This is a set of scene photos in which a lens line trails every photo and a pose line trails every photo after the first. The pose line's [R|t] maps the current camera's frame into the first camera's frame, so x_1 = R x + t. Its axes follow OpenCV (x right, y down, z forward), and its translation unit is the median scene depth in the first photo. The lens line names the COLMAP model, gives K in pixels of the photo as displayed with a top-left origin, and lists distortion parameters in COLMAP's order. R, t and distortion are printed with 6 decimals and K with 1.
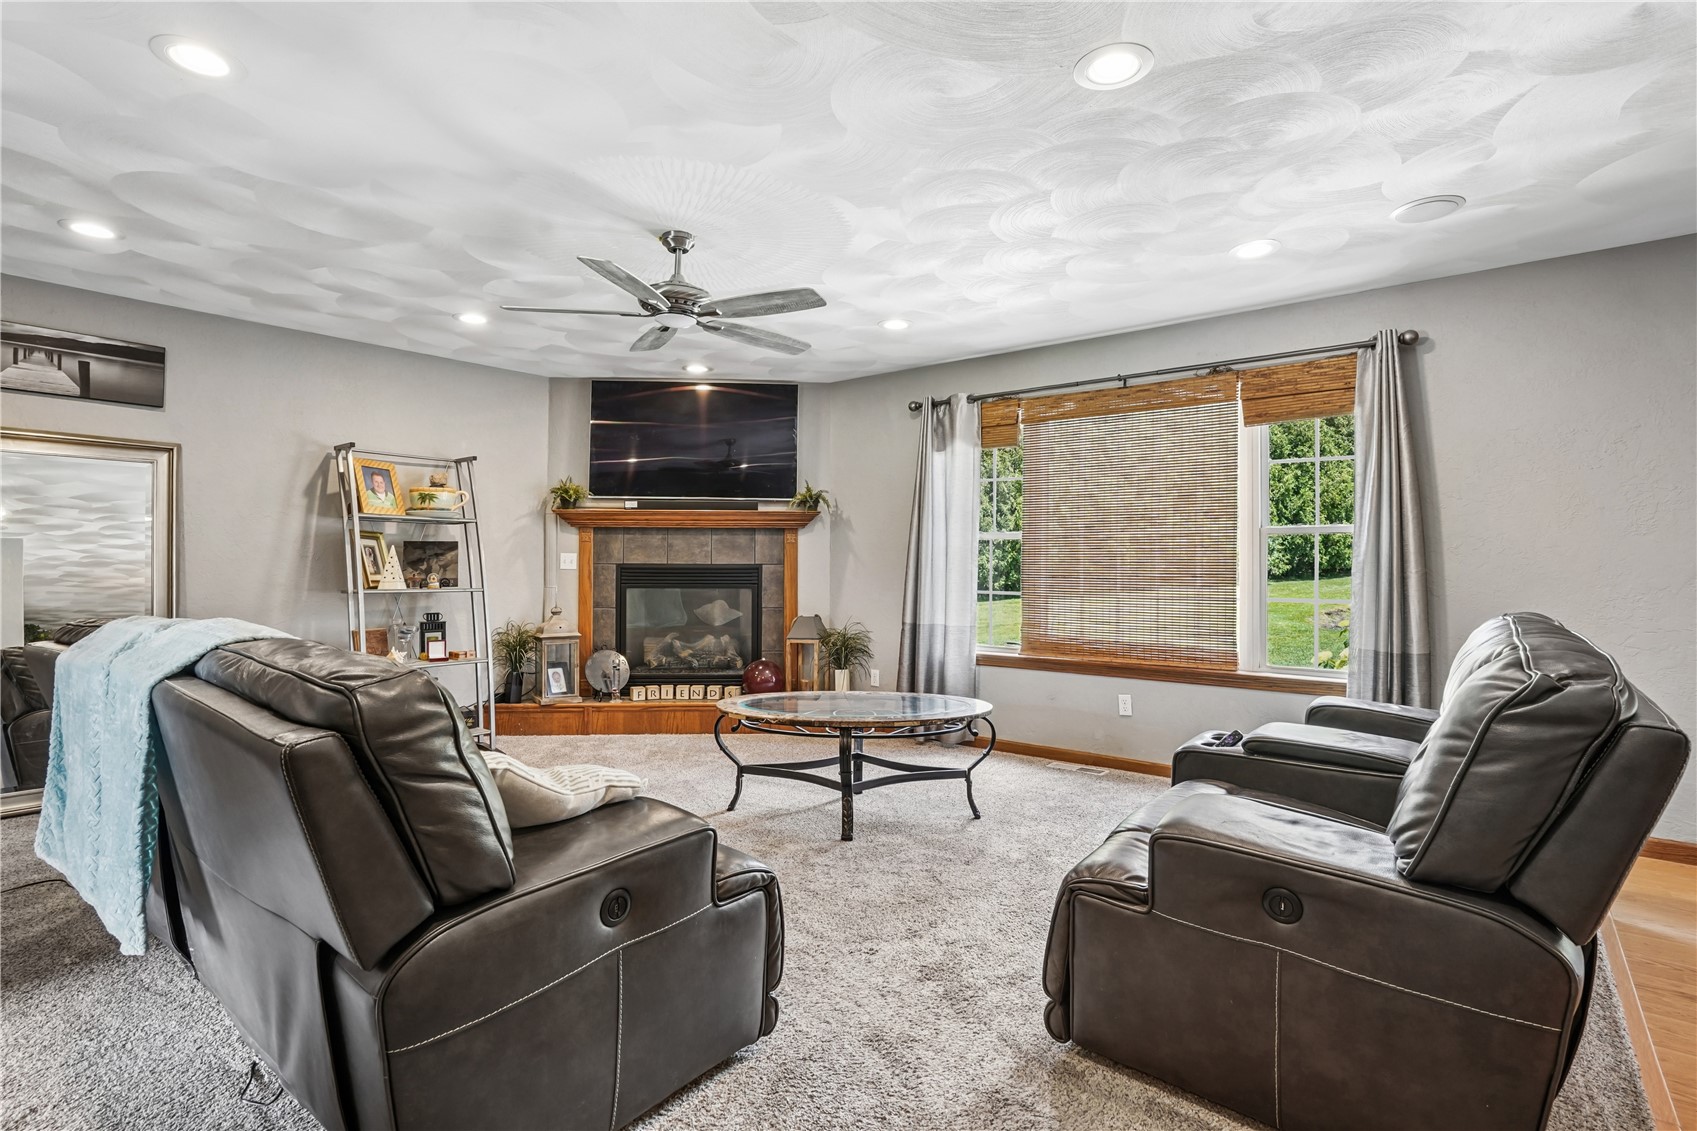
lens RADIAL K [[801.2, 0, 848.5], [0, 801.2, 565.5], [0, 0, 1]] dist [-0.077618, 0.000145]
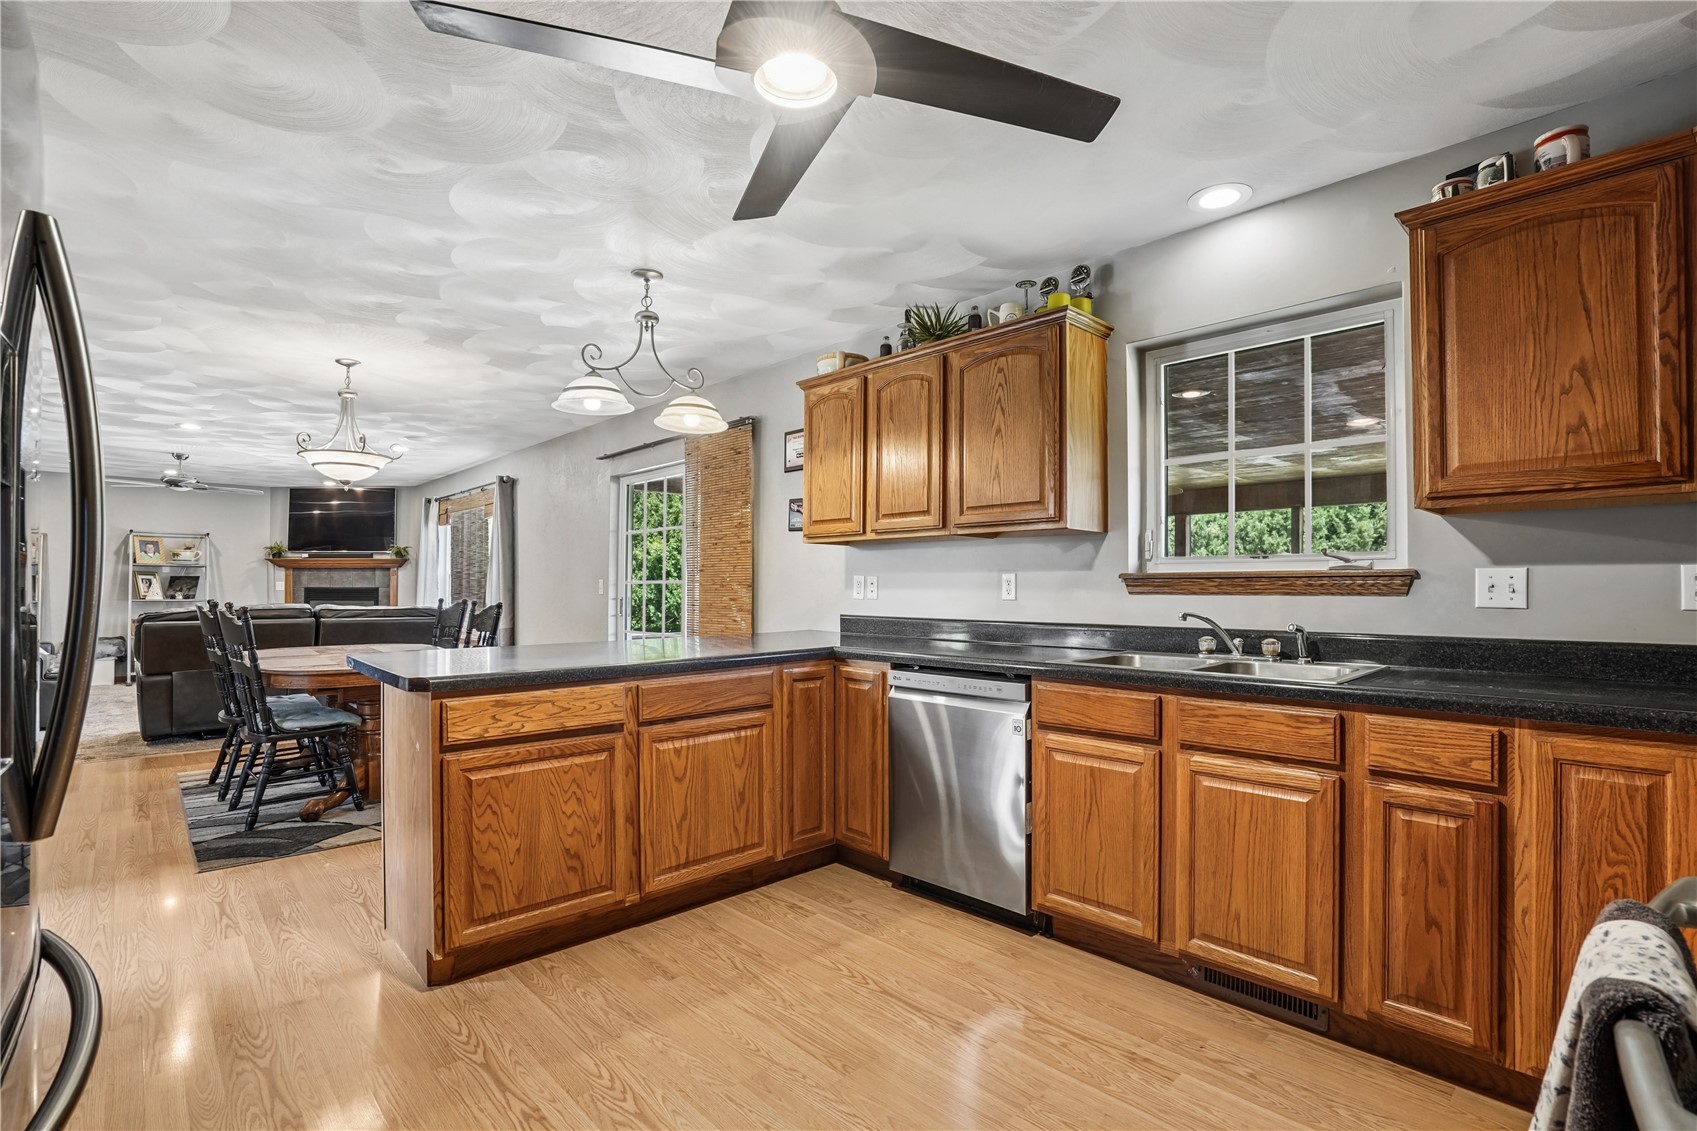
lens RADIAL K [[787.0, 0, 848.5], [0, 787.0, 565.5], [0, 0, 1]] dist [-0.002745, -0.000262]
pose [[0.985901, -0.007873, -0.167144, 1.287541], [0.002804, 0.999530, -0.030542, 0.006671], [0.167306, 0.029643, 0.985459, -0.609946]]
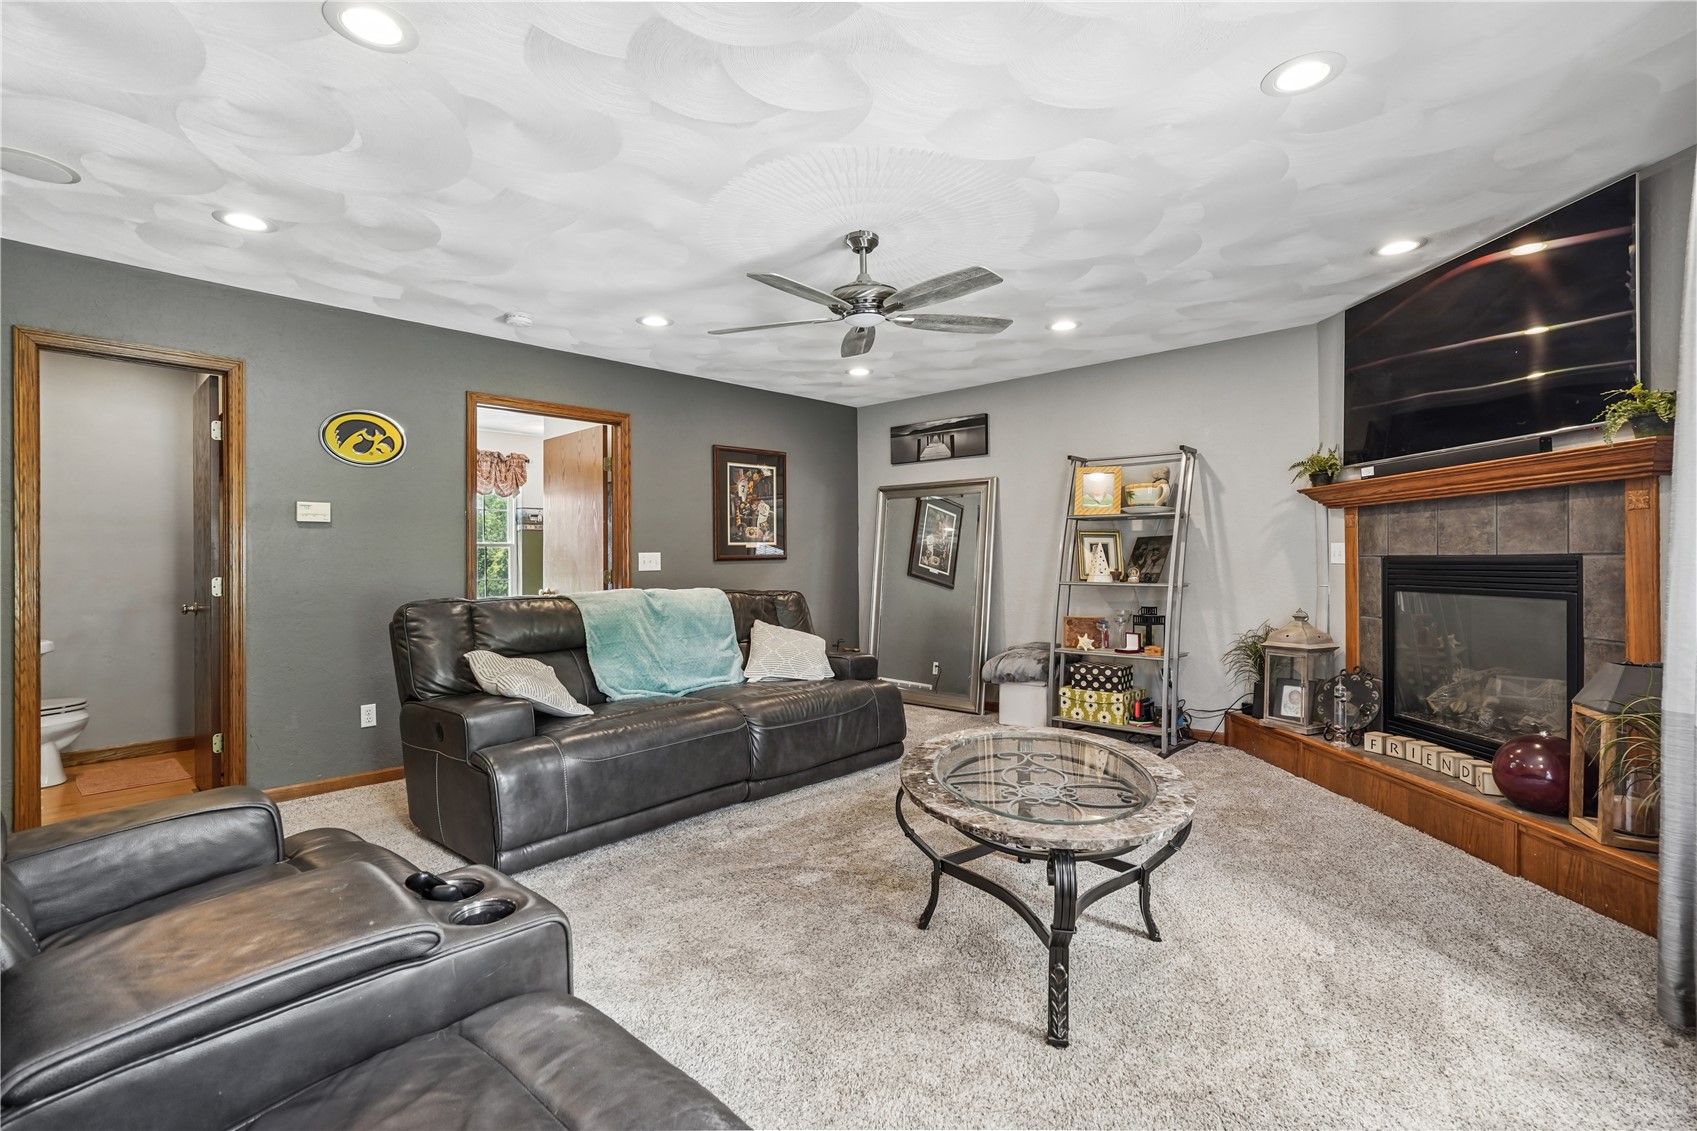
lens RADIAL K [[777.8, 0, 848.5], [0, 777.8, 565.5], [0, 0, 1]] dist [-0.000399, 0.000160]
pose [[-0.069914, 0.004499, -0.997543, 0.438441], [0.010126, 0.999942, 0.003800, -0.001028], [0.997502, -0.009835, -0.069956, 0.579023]]
